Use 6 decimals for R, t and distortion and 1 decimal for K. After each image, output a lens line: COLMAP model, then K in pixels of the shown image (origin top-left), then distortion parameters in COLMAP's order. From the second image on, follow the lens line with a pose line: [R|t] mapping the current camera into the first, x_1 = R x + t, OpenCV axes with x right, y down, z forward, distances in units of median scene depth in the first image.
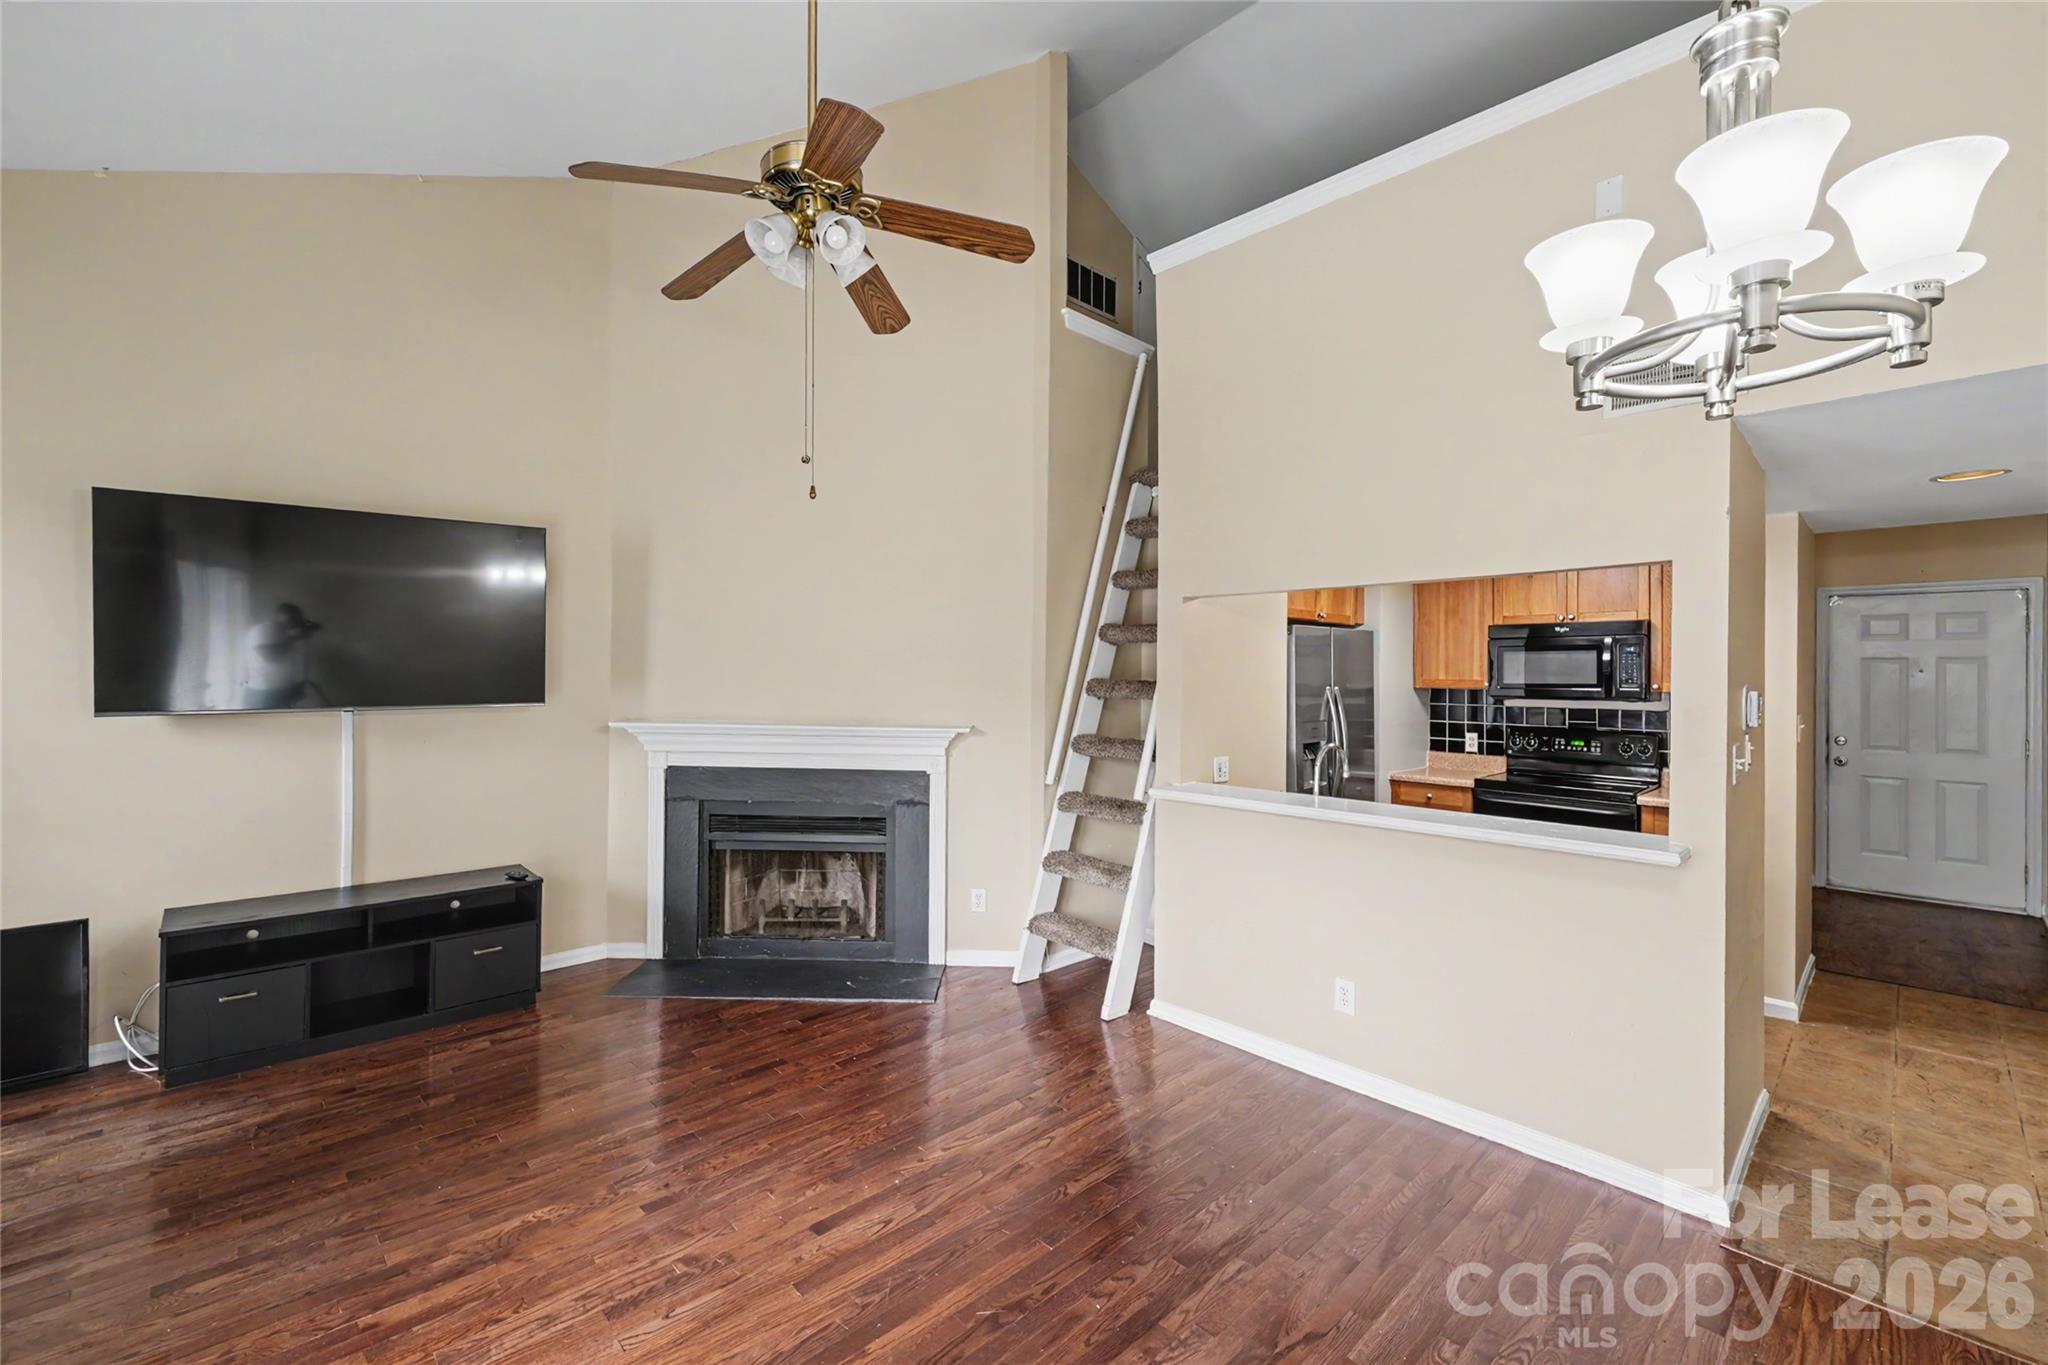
lens RADIAL K [[848.5, 0, 1030.7], [0, 848.5, 672.4], [0, 0, 1]] dist [0.002083, -0.001209]
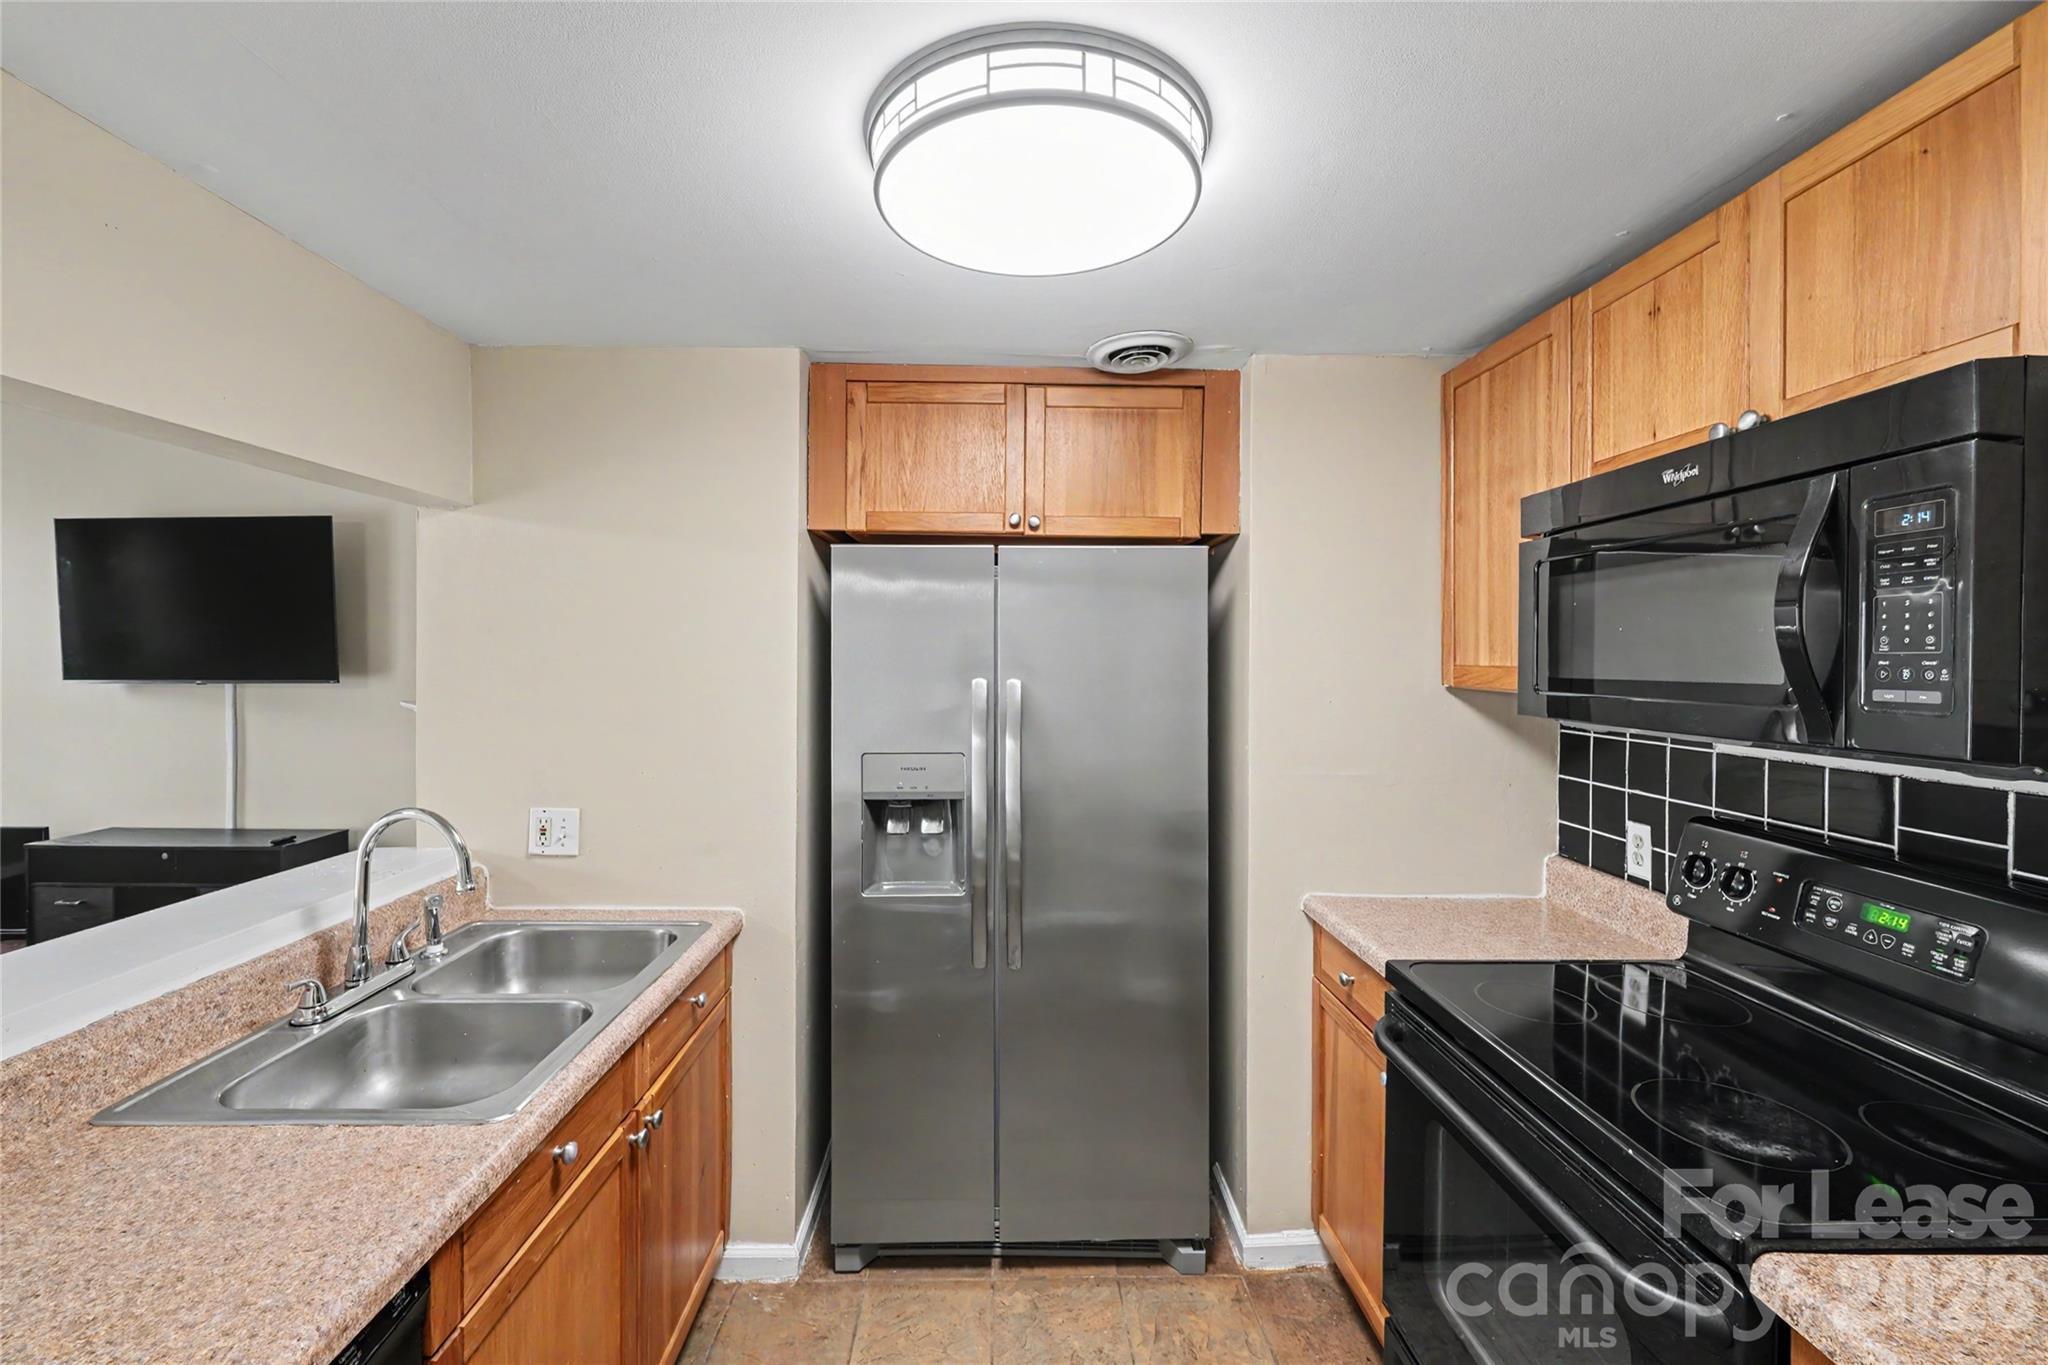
lens RADIAL K [[848.5, 0, 1018.2], [0, 848.5, 664.2], [0, 0, 1]] dist [0.002083, -0.001209]
pose [[0.741095, 0.005420, -0.671378, 0.760293], [-0.002912, 0.999984, 0.004858, 0.008446], [0.671394, -0.001646, 0.741099, 0.780399]]
